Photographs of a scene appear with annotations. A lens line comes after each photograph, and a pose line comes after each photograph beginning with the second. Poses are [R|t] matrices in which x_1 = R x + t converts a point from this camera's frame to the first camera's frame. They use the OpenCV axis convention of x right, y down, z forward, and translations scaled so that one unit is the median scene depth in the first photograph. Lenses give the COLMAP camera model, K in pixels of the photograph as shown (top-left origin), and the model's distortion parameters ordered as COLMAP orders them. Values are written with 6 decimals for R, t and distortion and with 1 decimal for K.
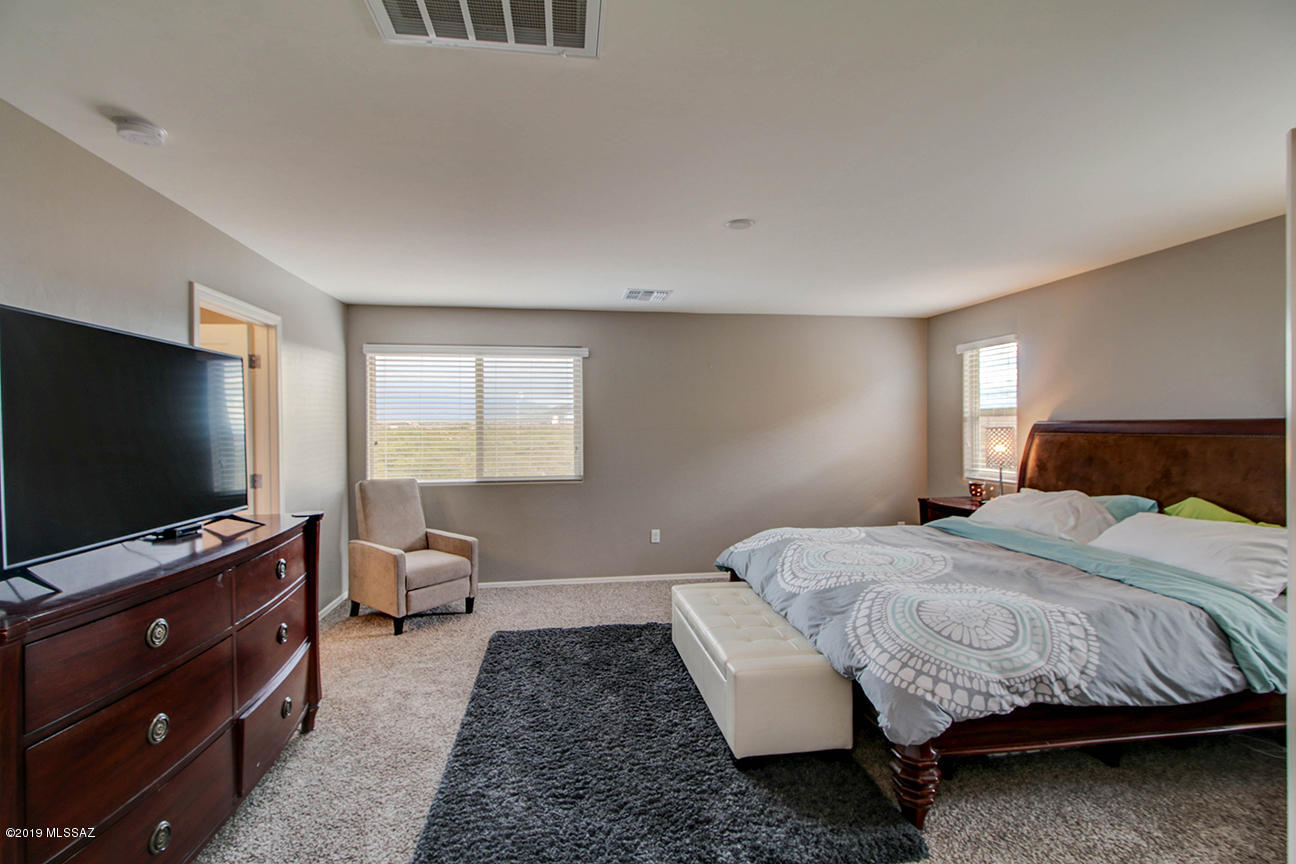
lens RADIAL K [[588.1, 0, 648.0], [0, 588.1, 432.0], [0, 0, 1]] dist [0.029970, -0.020354]
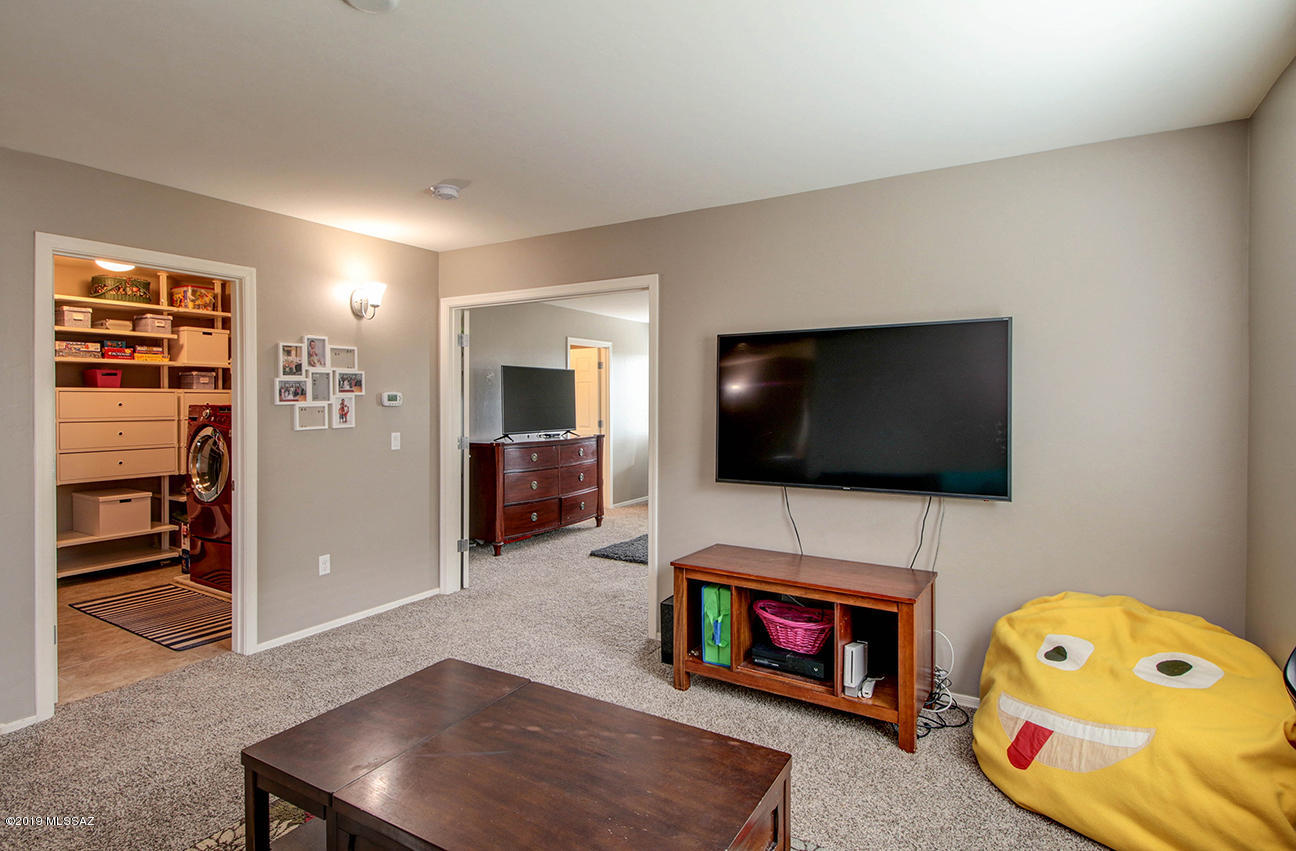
lens RADIAL K [[666.1, 0, 647.4], [0, 666.1, 407.4], [0, 0, 1]] dist [-0.000940, -0.000066]
pose [[0.778383, 0.017225, -0.627553, 0.833080], [-0.015975, 0.999843, 0.007630, 0.005231], [0.627586, 0.004086, 0.778536, -0.629810]]
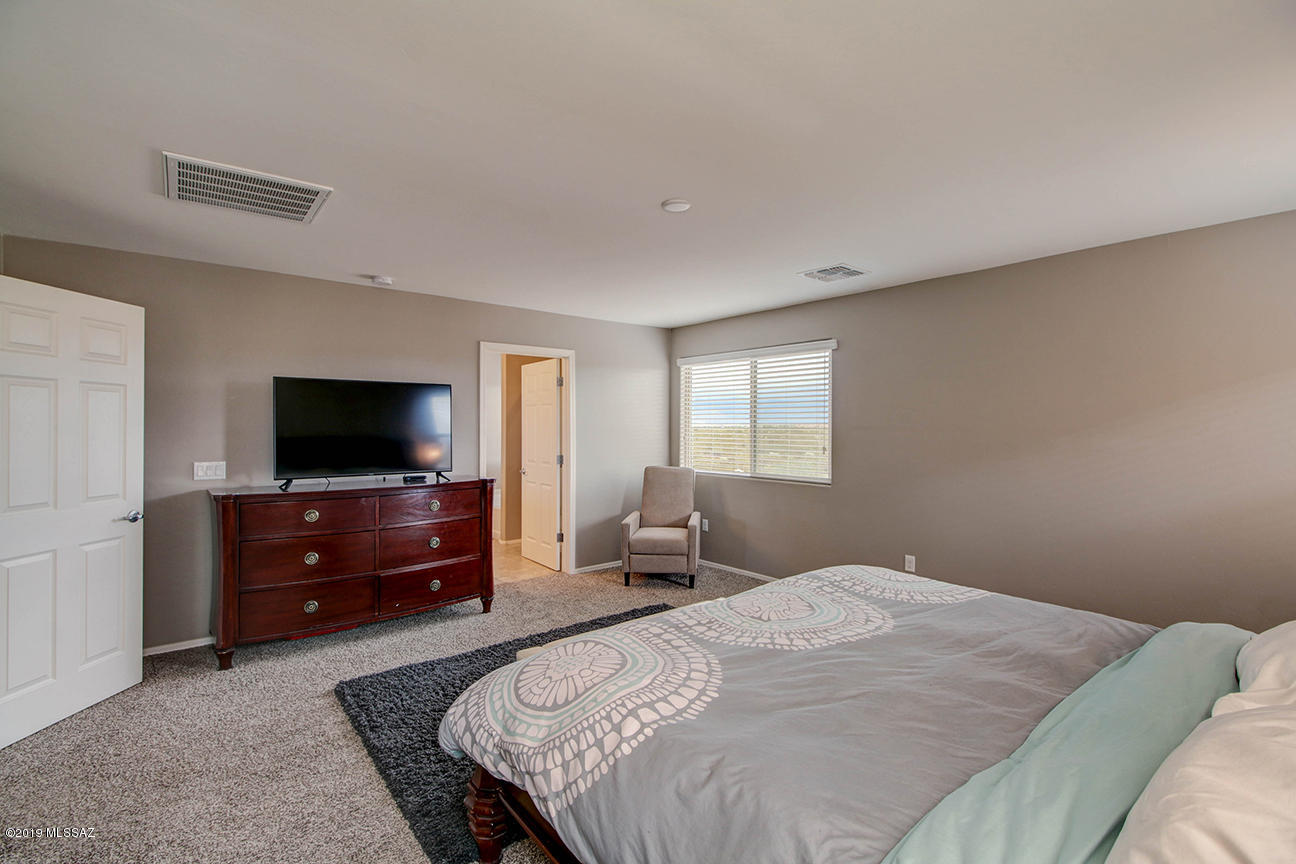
lens RADIAL K [[588.1, 0, 648.0], [0, 588.1, 432.0], [0, 0, 1]] dist [0.029970, -0.020354]
pose [[0.517198, 0.016353, -0.855709, 0.699848], [-0.012509, 0.999855, 0.011547, -0.008583], [0.855774, 0.004732, 0.517328, 0.374451]]
